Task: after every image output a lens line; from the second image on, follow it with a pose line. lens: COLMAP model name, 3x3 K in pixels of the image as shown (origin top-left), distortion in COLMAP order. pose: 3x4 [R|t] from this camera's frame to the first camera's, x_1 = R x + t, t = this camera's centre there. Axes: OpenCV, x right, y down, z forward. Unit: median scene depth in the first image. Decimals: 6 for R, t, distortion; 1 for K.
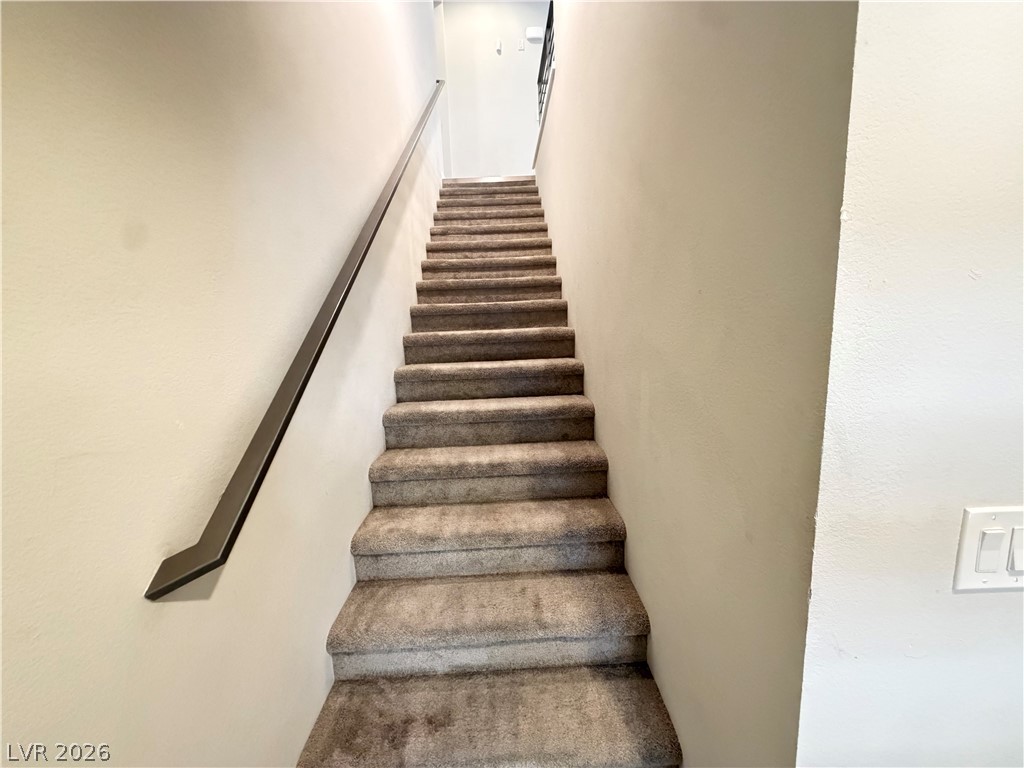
lens RADIAL K [[407.5, 0, 514.5], [0, 407.5, 383.3], [0, 0, 1]] dist [-0.000215, 0.000313]
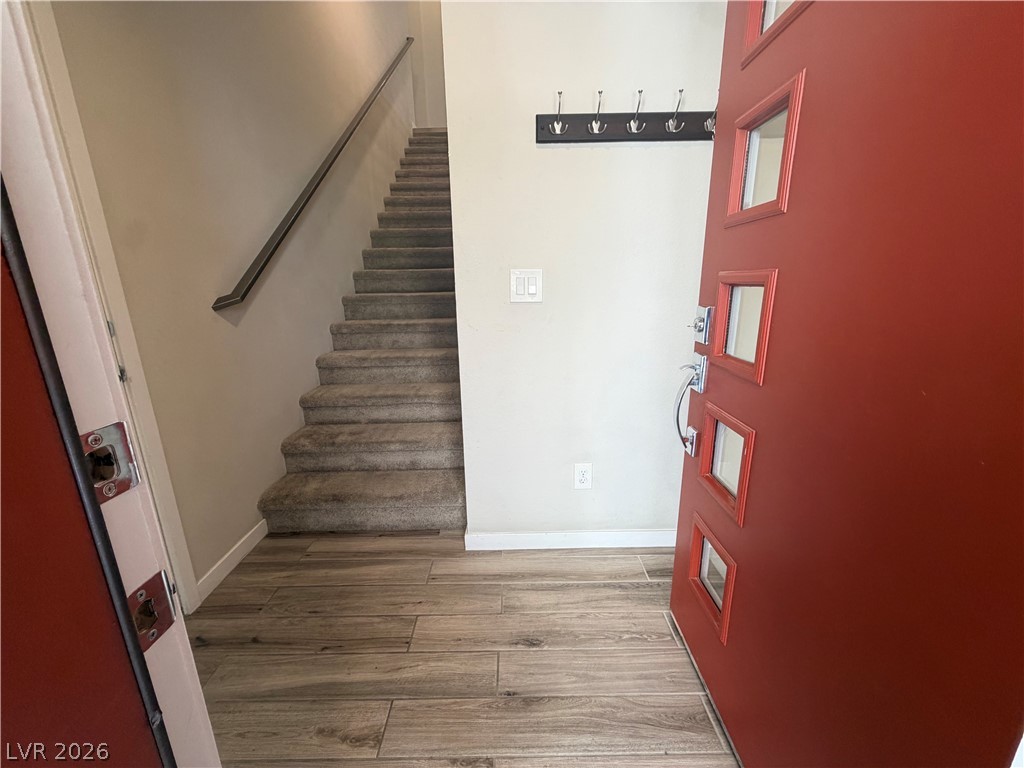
lens RADIAL K [[407.5, 0, 514.9], [0, 407.5, 386.9], [0, 0, 1]] dist [-0.000215, 0.000313]
pose [[0.999370, 0.028172, -0.021562, 0.246450], [-0.025760, 0.994141, 0.104973, 0.162082], [0.024393, -0.104351, 0.994241, -0.357431]]
